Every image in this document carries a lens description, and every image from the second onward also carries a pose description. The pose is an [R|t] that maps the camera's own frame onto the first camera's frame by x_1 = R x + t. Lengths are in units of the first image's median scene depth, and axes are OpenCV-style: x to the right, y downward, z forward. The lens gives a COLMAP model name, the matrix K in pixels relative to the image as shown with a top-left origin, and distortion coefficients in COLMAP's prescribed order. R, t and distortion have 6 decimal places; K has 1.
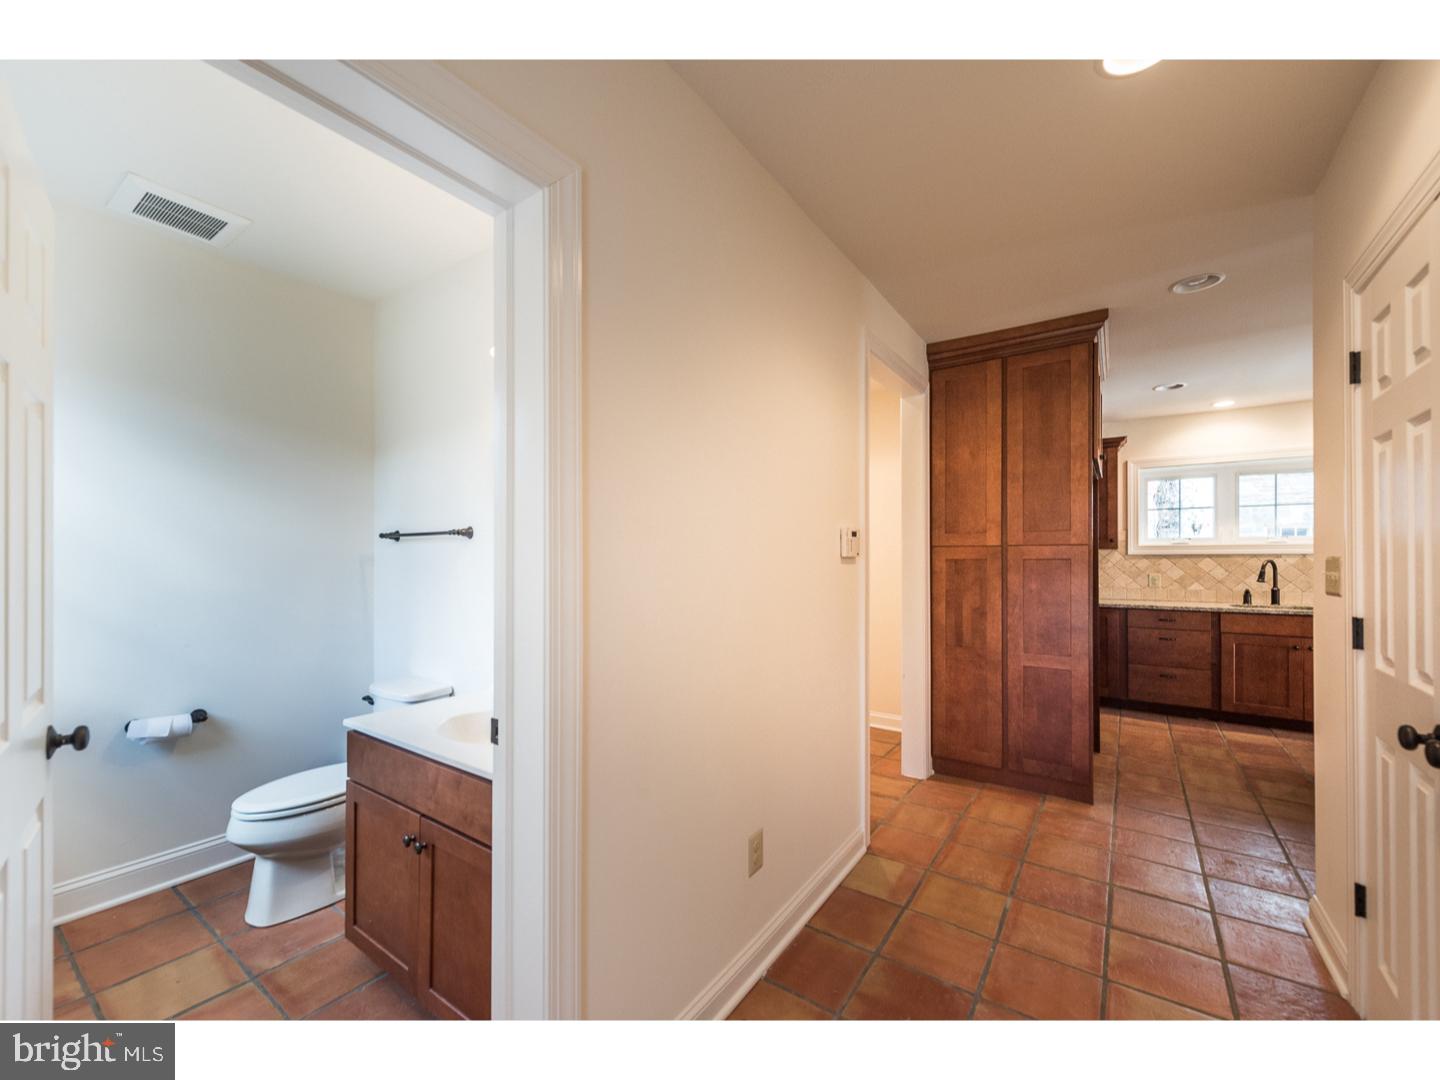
lens RADIAL K [[577.3, 0, 721.7], [0, 577.3, 551.0], [0, 0, 1]] dist [0.000258, -0.000269]
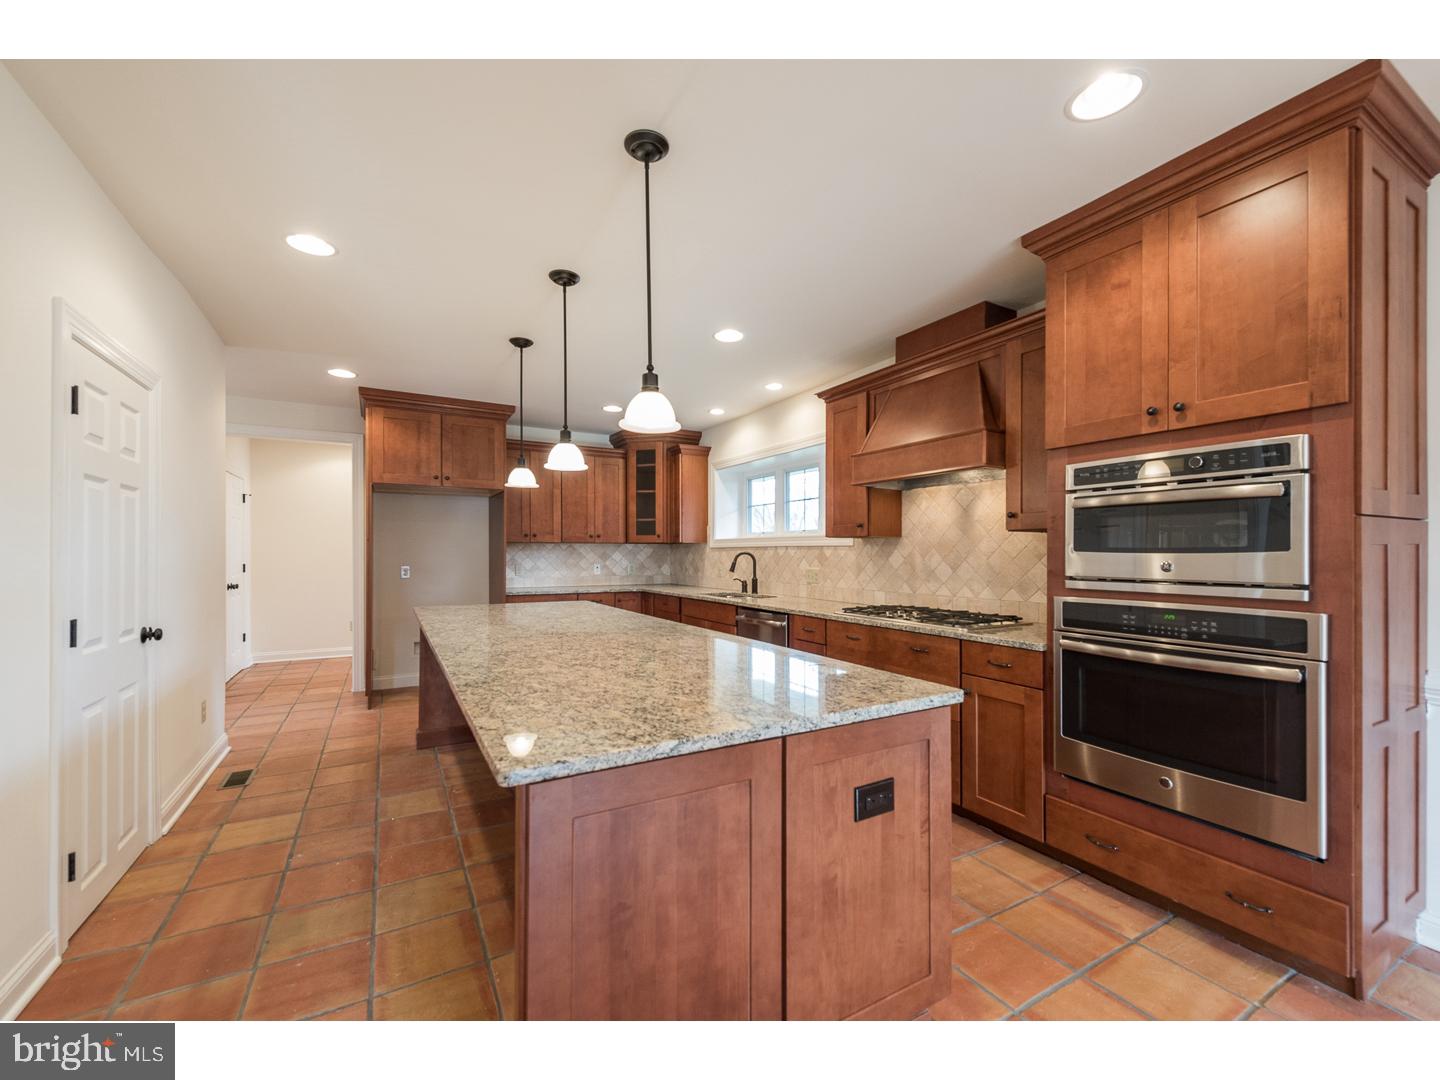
lens RADIAL K [[577.3, 0, 721.7], [0, 577.3, 551.0], [0, 0, 1]] dist [0.000258, -0.000269]
pose [[0.895654, -0.001800, -0.444748, 1.368699], [0.003568, 0.999989, 0.003140, 0.010570], [0.444738, -0.004399, 0.895650, 0.009960]]
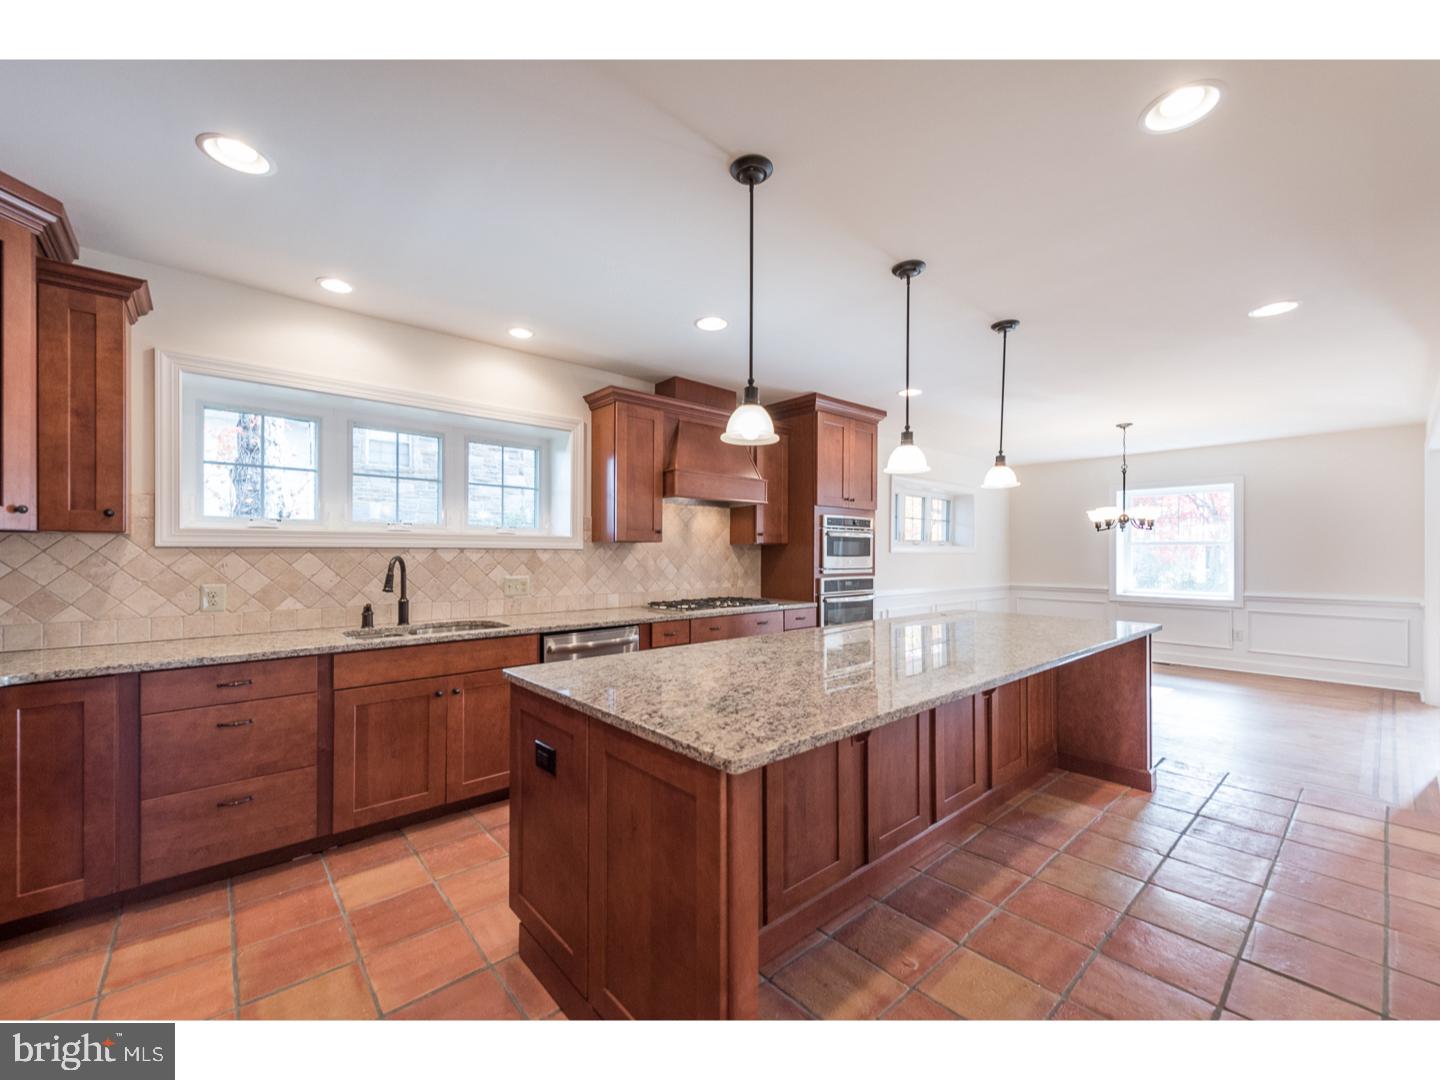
lens RADIAL K [[593.8, 0, 697.3], [0, 593.8, 550.2], [0, 0, 1]] dist [0.006838, -0.000057]
pose [[0.266239, 0.000441, 0.963907, 0.390986], [-0.012102, 0.999923, 0.002885, 0.002664], [-0.963831, -0.012434, 0.266224, 0.492374]]
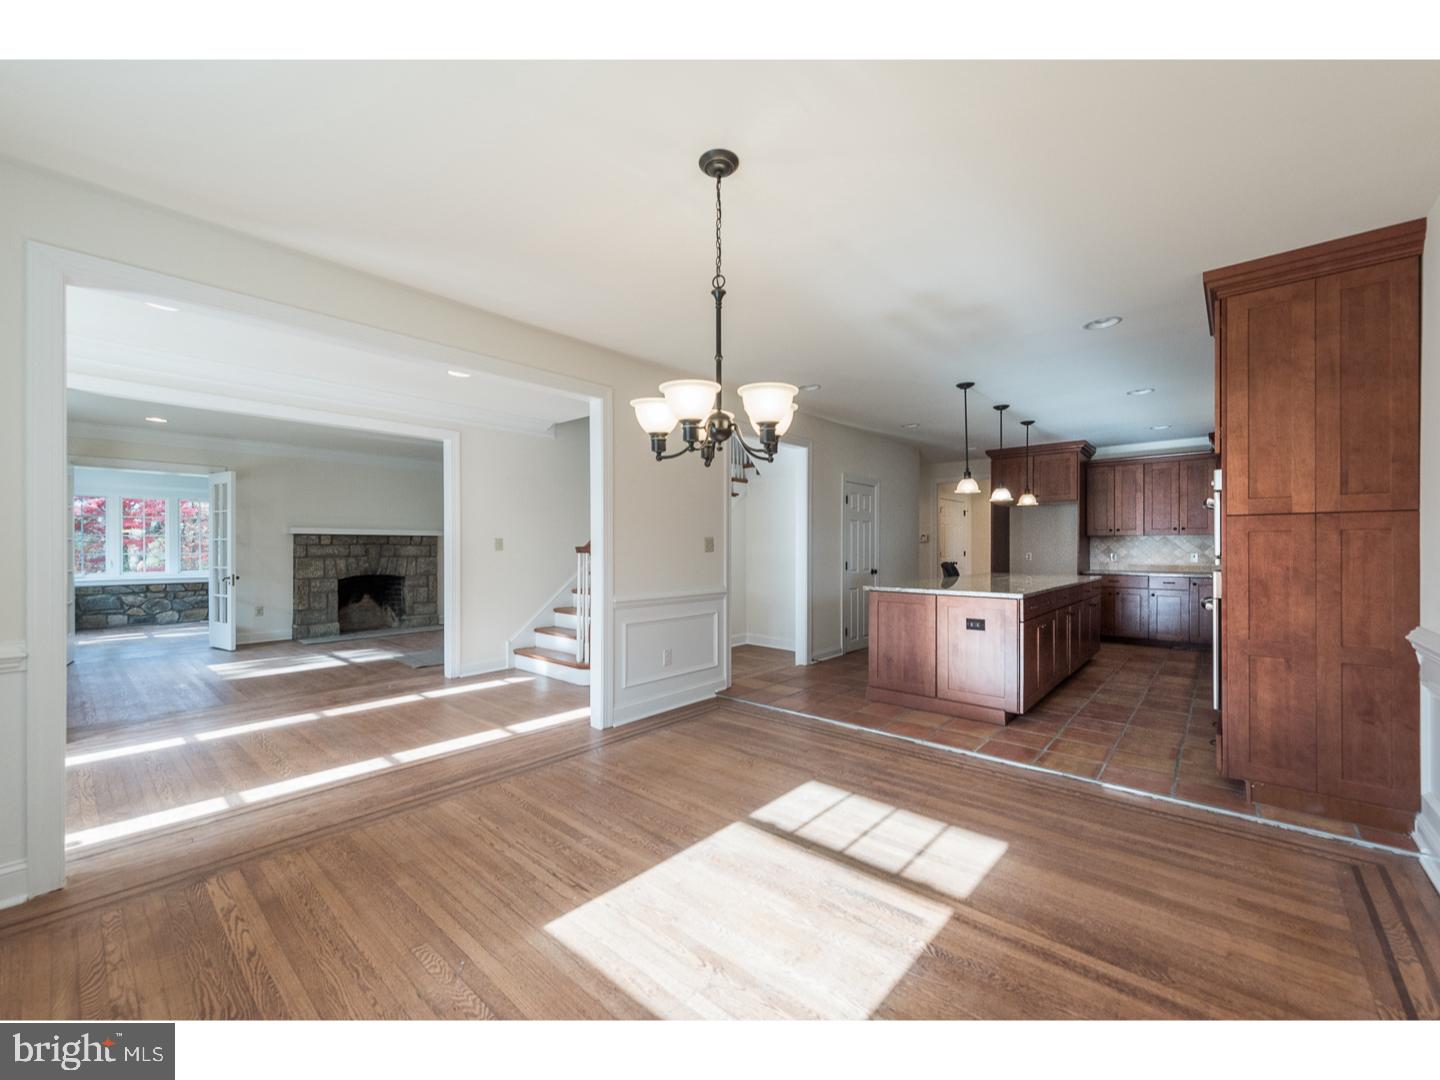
lens RADIAL K [[577.3, 0, 721.7], [0, 577.3, 551.0], [0, 0, 1]] dist [0.000258, -0.000269]
pose [[-0.123529, 0.005642, -0.992325, 2.189355], [0.006206, 0.999969, 0.004912, 0.022594], [0.992322, -0.005552, -0.123560, 0.038584]]
